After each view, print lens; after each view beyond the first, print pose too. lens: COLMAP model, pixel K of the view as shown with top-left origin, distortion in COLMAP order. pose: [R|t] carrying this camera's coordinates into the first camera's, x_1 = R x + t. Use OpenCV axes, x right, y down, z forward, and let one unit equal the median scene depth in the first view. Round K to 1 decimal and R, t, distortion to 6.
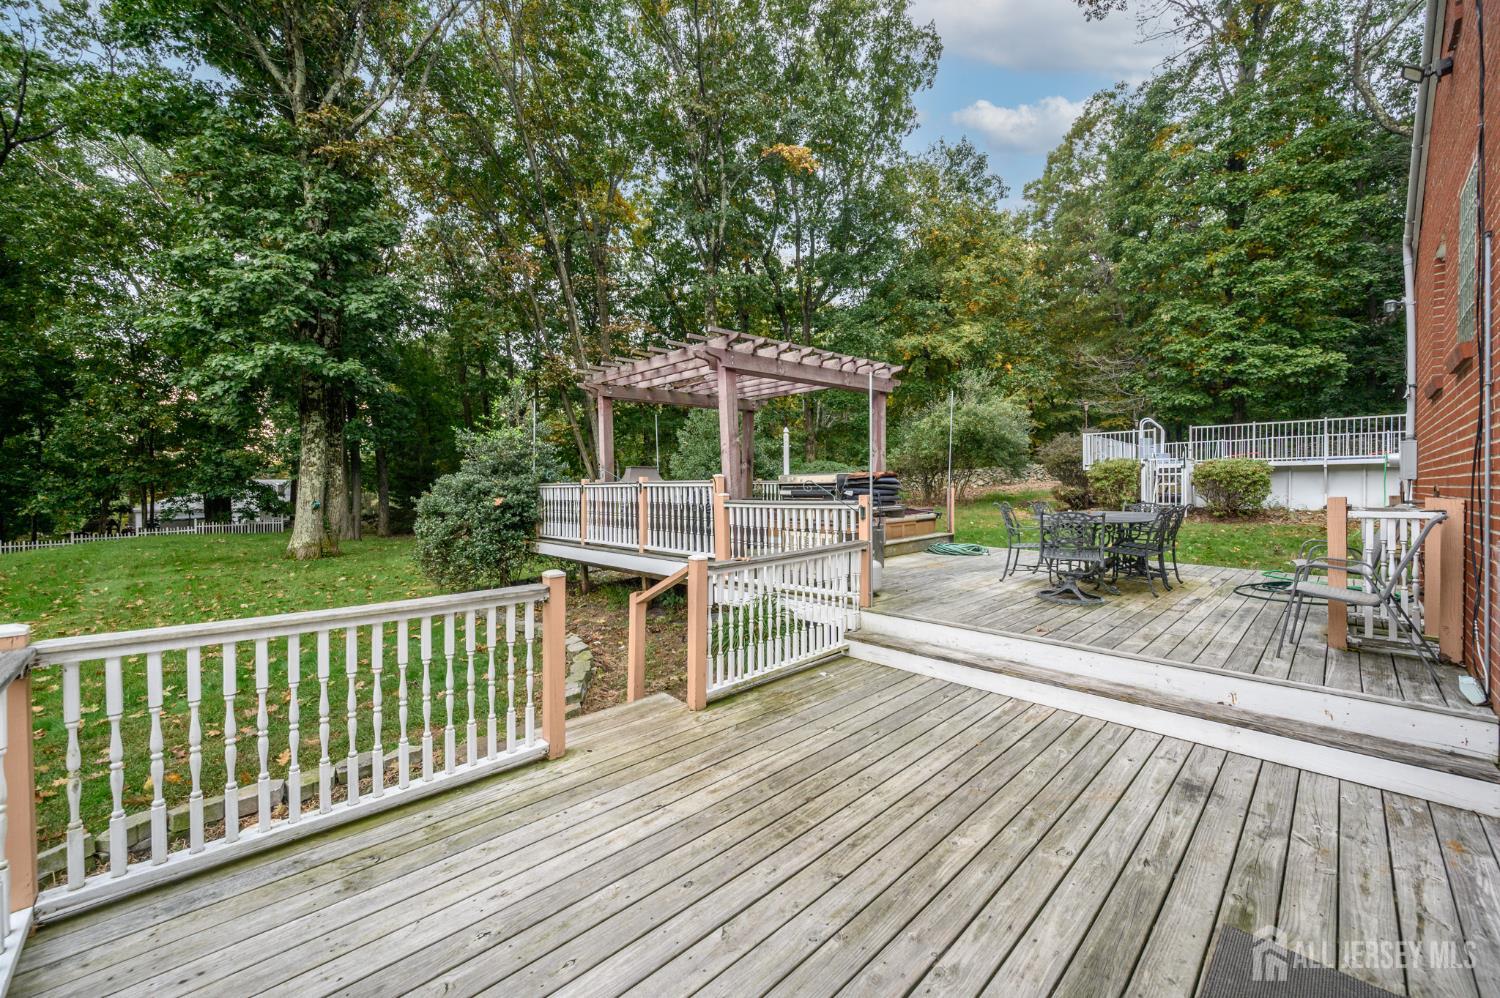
lens RADIAL K [[590.9, 0, 750.0], [0, 590.9, 499.0], [0, 0, 1]] dist [-0.001480, 0.000293]
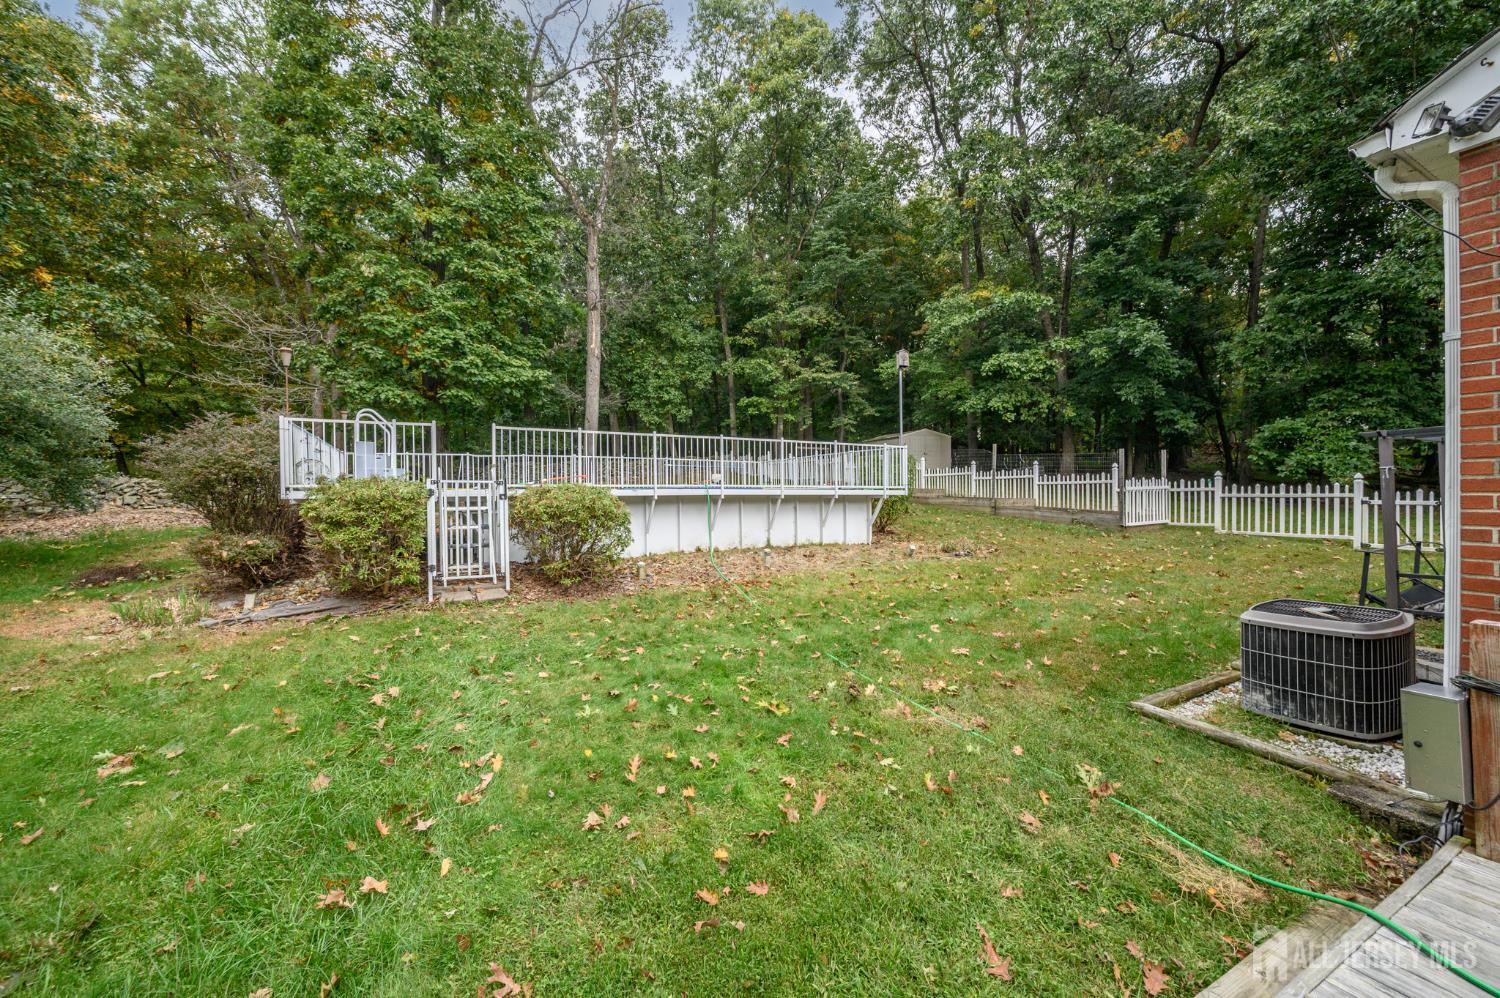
lens RADIAL K [[590.9, 0, 750.0], [0, 590.9, 499.0], [0, 0, 1]] dist [-0.001480, 0.000293]
pose [[0.286444, -0.001818, 0.958095, 0.186641], [0.025416, 0.999661, -0.005702, -0.028641], [-0.957760, 0.025984, 0.286393, 0.413672]]
